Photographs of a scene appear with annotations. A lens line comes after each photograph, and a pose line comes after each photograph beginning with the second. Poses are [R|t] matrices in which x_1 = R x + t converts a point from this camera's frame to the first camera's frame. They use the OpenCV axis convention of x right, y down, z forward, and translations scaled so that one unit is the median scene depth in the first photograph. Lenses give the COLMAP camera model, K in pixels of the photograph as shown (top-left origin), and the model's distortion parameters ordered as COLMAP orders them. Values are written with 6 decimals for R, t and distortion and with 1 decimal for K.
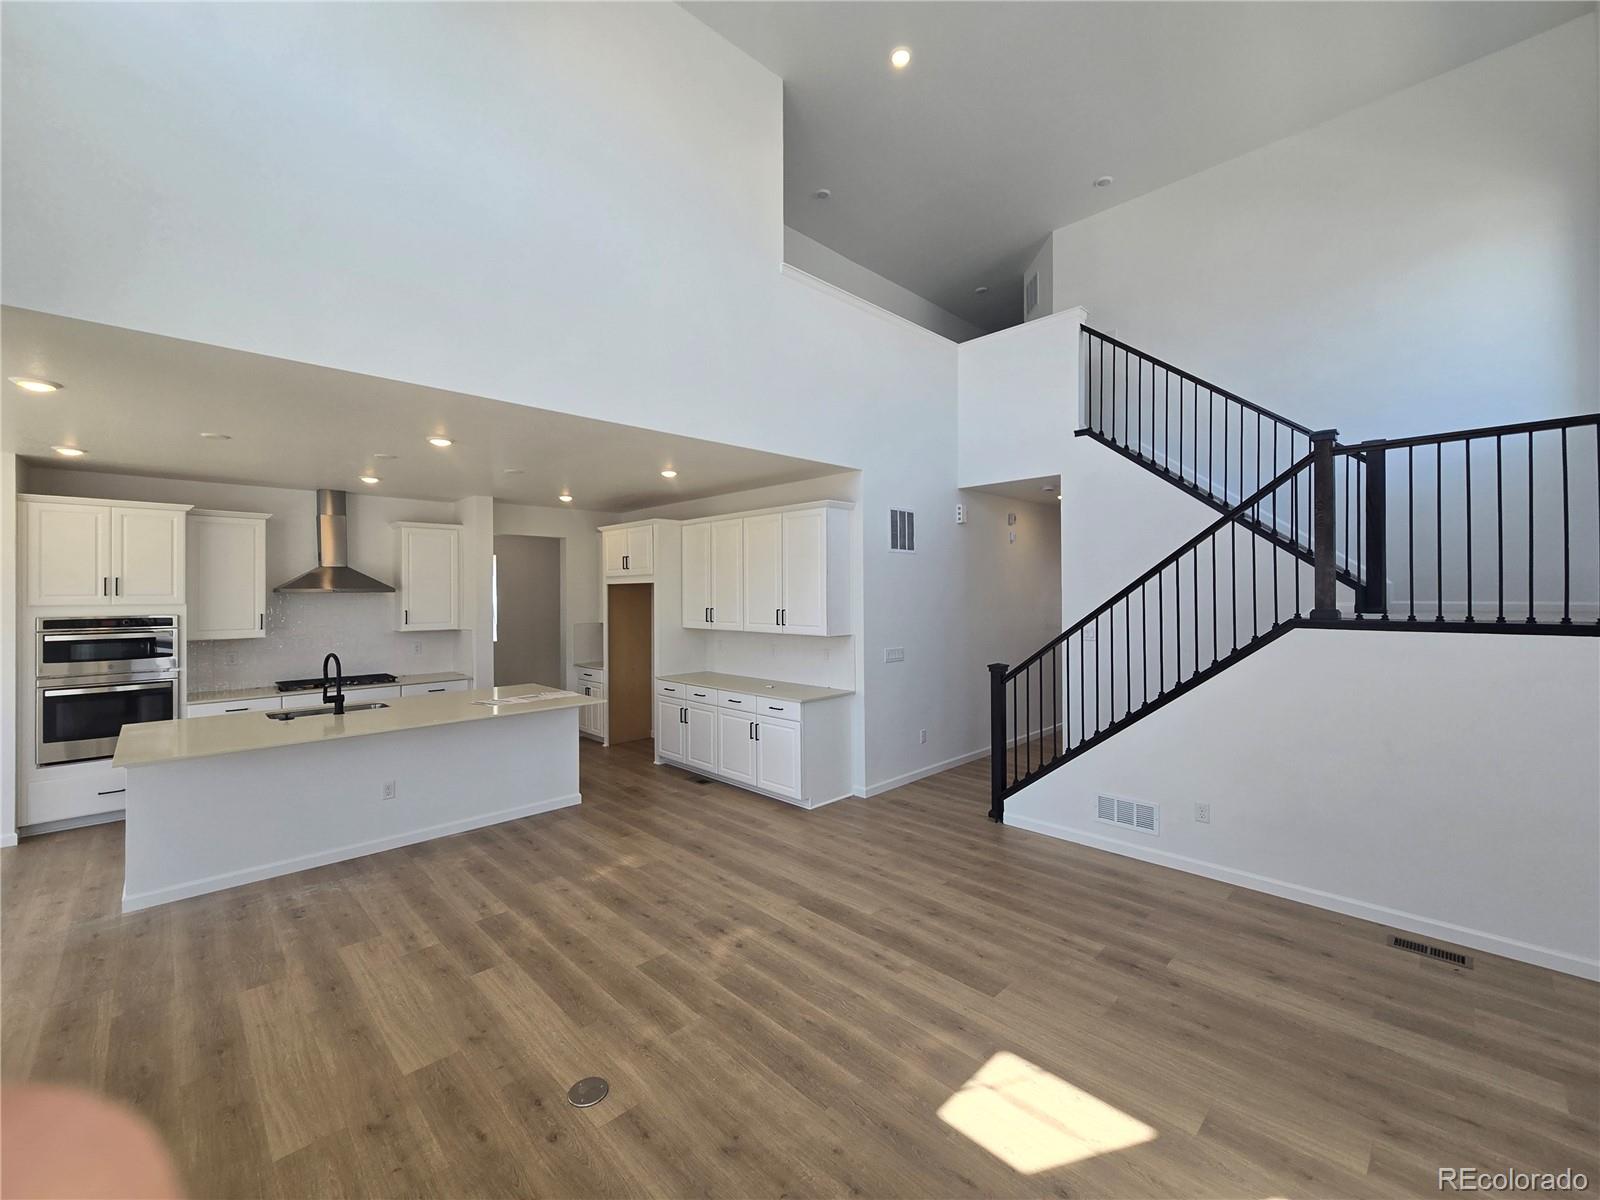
lens RADIAL K [[666.0, 0, 800.0], [0, 666.0, 600.0], [0, 0, 1]] dist [-0.001123, 0.000011]
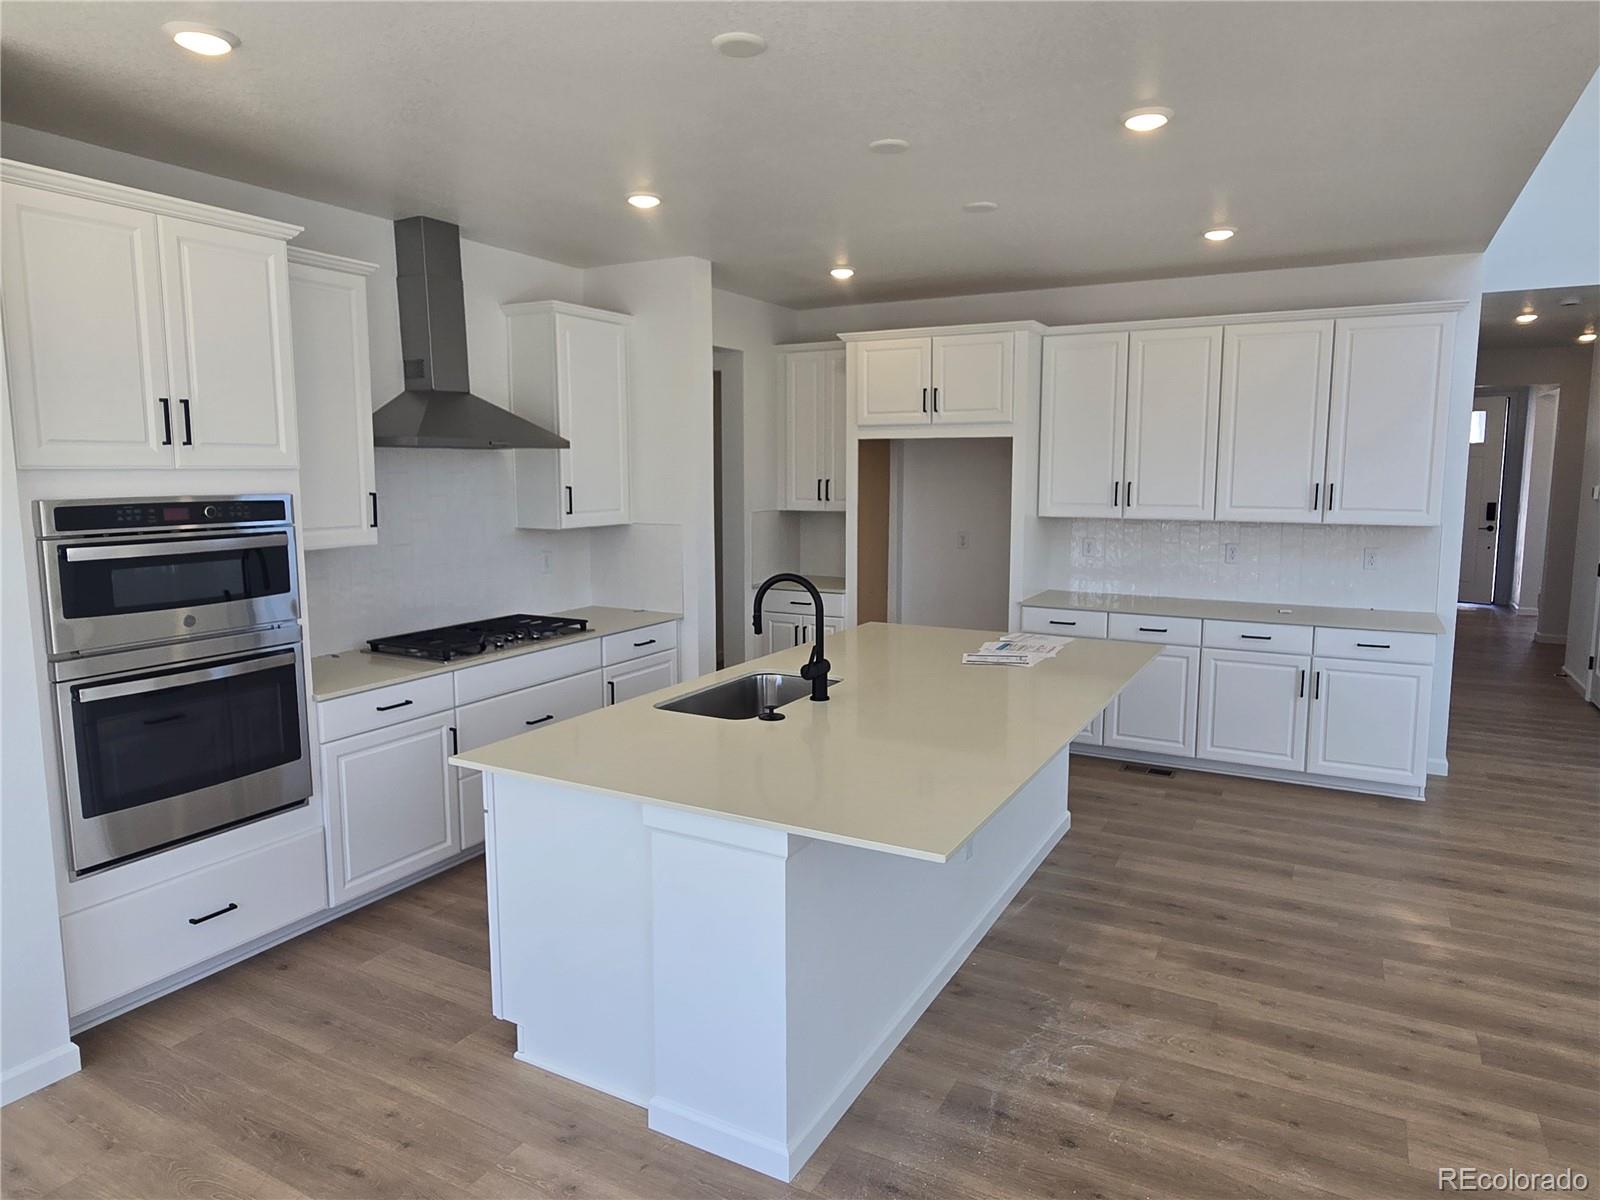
lens RADIAL K [[1000.9, 0, 800.0], [0, 1000.9, 600.0], [0, 0, 1]] dist [-0.000489, -0.001232]
pose [[0.955432, -0.033222, 0.293335, -0.863174], [-0.002493, 0.992704, 0.120549, 0.012485], [-0.295200, -0.115908, 0.948379, 0.309485]]
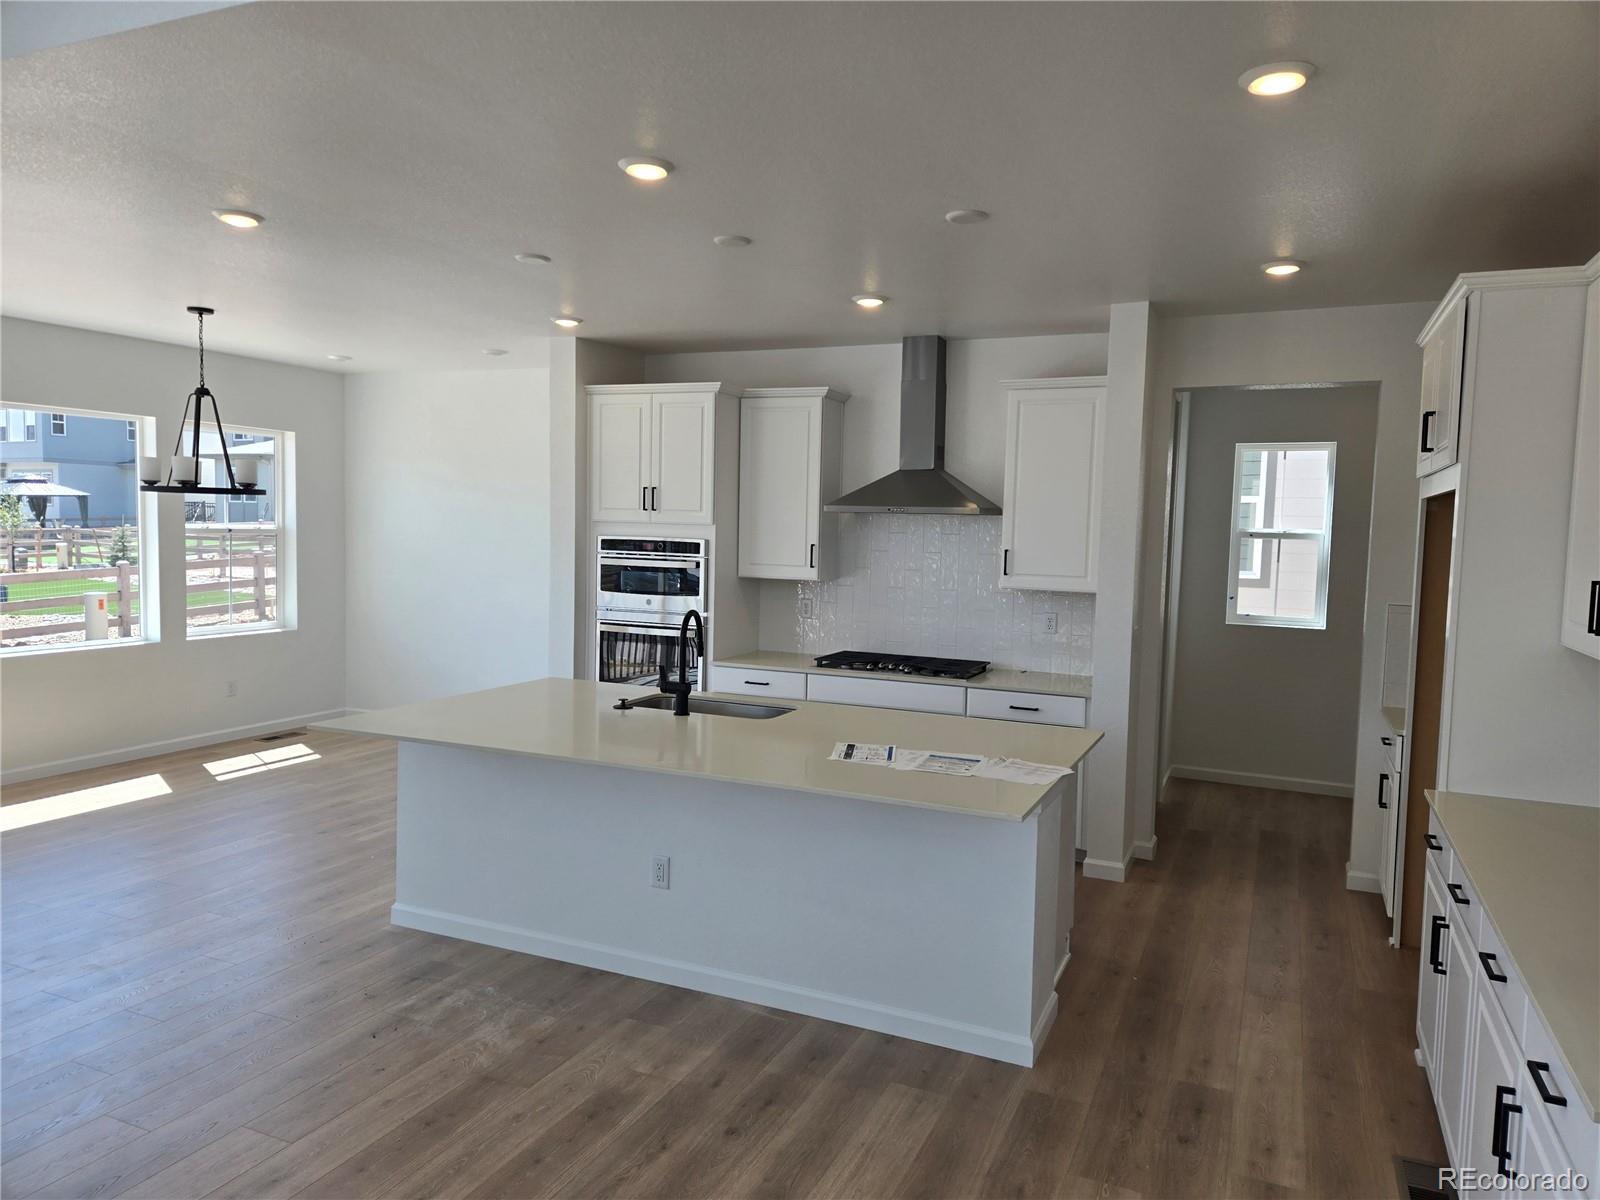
lens RADIAL K [[1059.4, 0, 800.0], [0, 1059.4, 600.0], [0, 0, 1]] dist [0.023985, -0.005445]
pose [[0.370761, 0.078871, -0.925373, 0.173785], [-0.037063, 0.996850, 0.070114, 0.004302], [0.927989, 0.008302, 0.372516, 0.710254]]
